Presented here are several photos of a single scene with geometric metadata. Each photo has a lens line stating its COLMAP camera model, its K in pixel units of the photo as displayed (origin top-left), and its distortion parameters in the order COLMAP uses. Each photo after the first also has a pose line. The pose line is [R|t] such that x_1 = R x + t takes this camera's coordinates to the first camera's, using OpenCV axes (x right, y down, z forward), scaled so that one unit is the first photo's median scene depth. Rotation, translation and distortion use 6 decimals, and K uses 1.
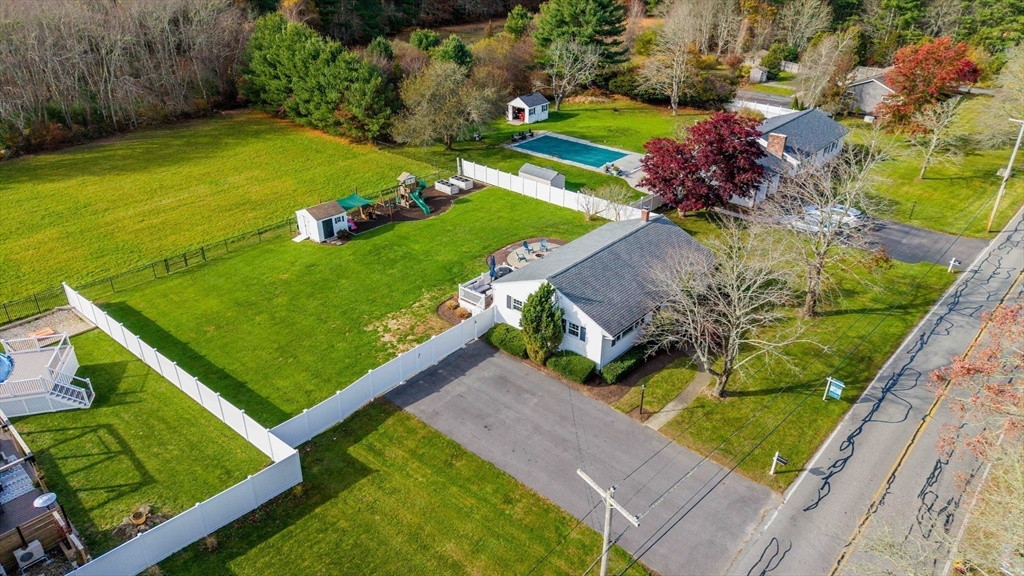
lens RADIAL K [[680.2, 0, 509.0], [0, 680.2, 285.5], [0, 0, 1]] dist [0.017365, -0.002387]
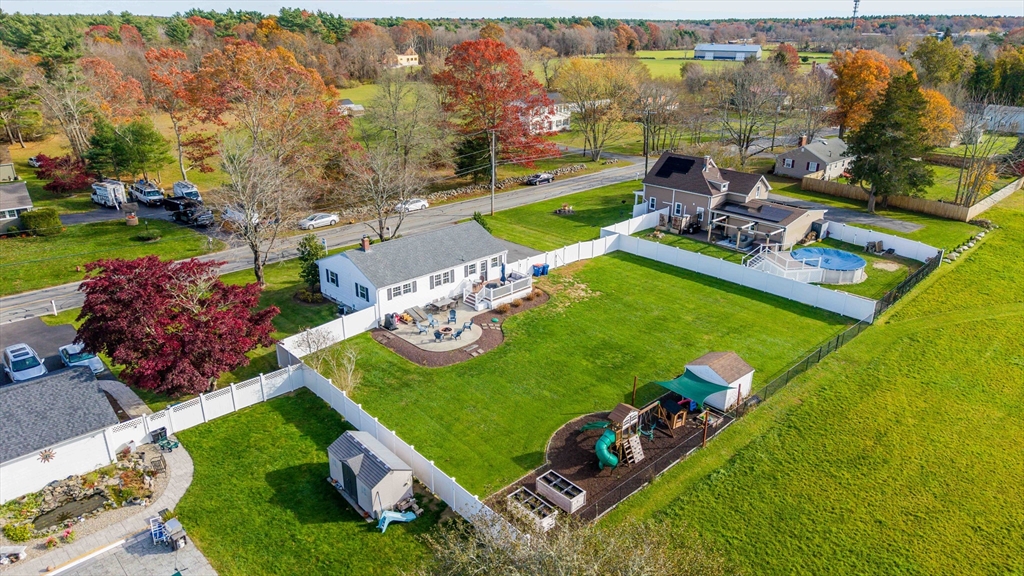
lens RADIAL K [[680.2, 0, 509.0], [0, 680.2, 285.5], [0, 0, 1]] dist [0.017365, -0.002387]
pose [[-0.995876, -0.045388, 0.078559, -0.134763], [0.029676, 0.655297, 0.754788, -0.964648], [-0.085738, 0.754006, -0.651248, 1.890765]]
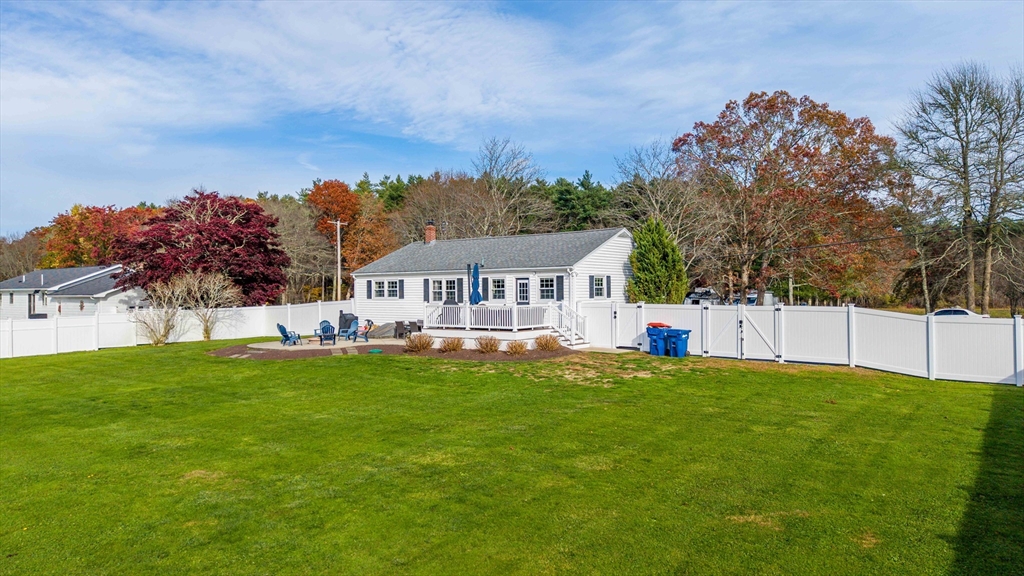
lens RADIAL K [[704.9, 0, 512.0], [0, 704.9, 288.0], [0, 0, 1]] dist [0.170505, -0.000471]
pose [[-0.061720, -0.016935, 0.997950, -0.649607], [0.479767, 0.876264, 0.044542, -0.039499], [-0.875222, 0.481533, -0.045958, 1.054005]]
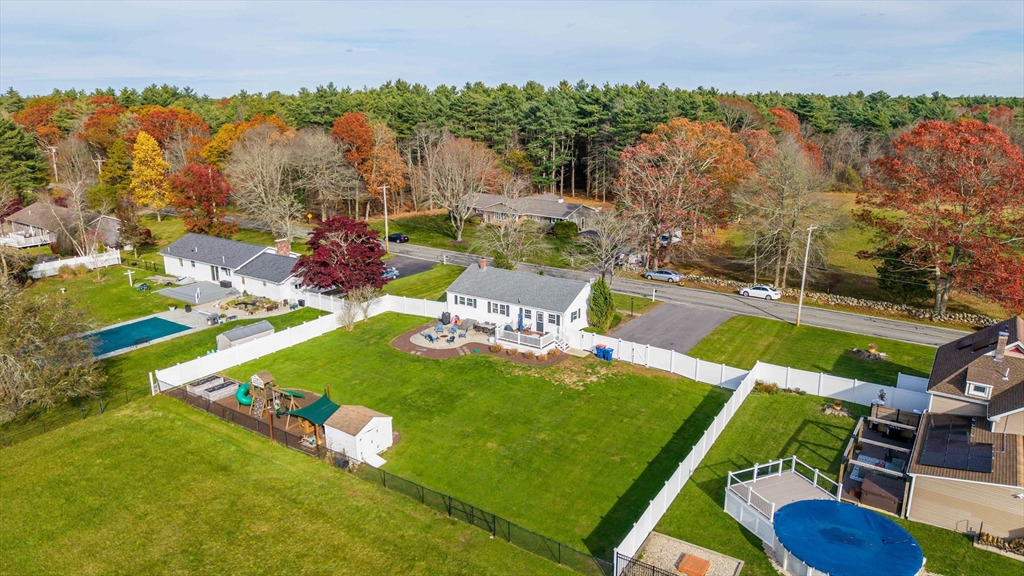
lens RADIAL K [[680.2, 0, 509.0], [0, 680.2, 285.5], [0, 0, 1]] dist [0.017365, -0.002387]
pose [[-0.127452, -0.267151, 0.955189, -1.282433], [0.462193, 0.836092, 0.295513, -0.496465], [-0.877572, 0.479146, 0.016914, 1.015999]]
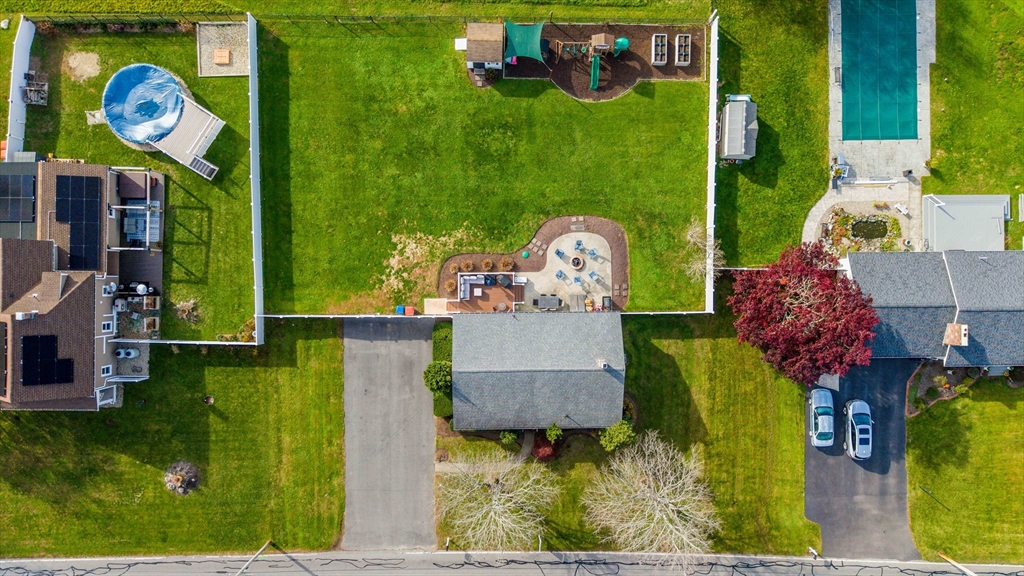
lens RADIAL K [[696.1, 0, 512.0], [0, 696.1, 288.0], [0, 0, 1]] dist [0.021241, -0.000774]
pose [[0.663940, 0.747764, 0.005652, 0.003657], [-0.371663, 0.323422, 0.870210, -1.145721], [0.648883, -0.579868, 0.492649, 0.447297]]
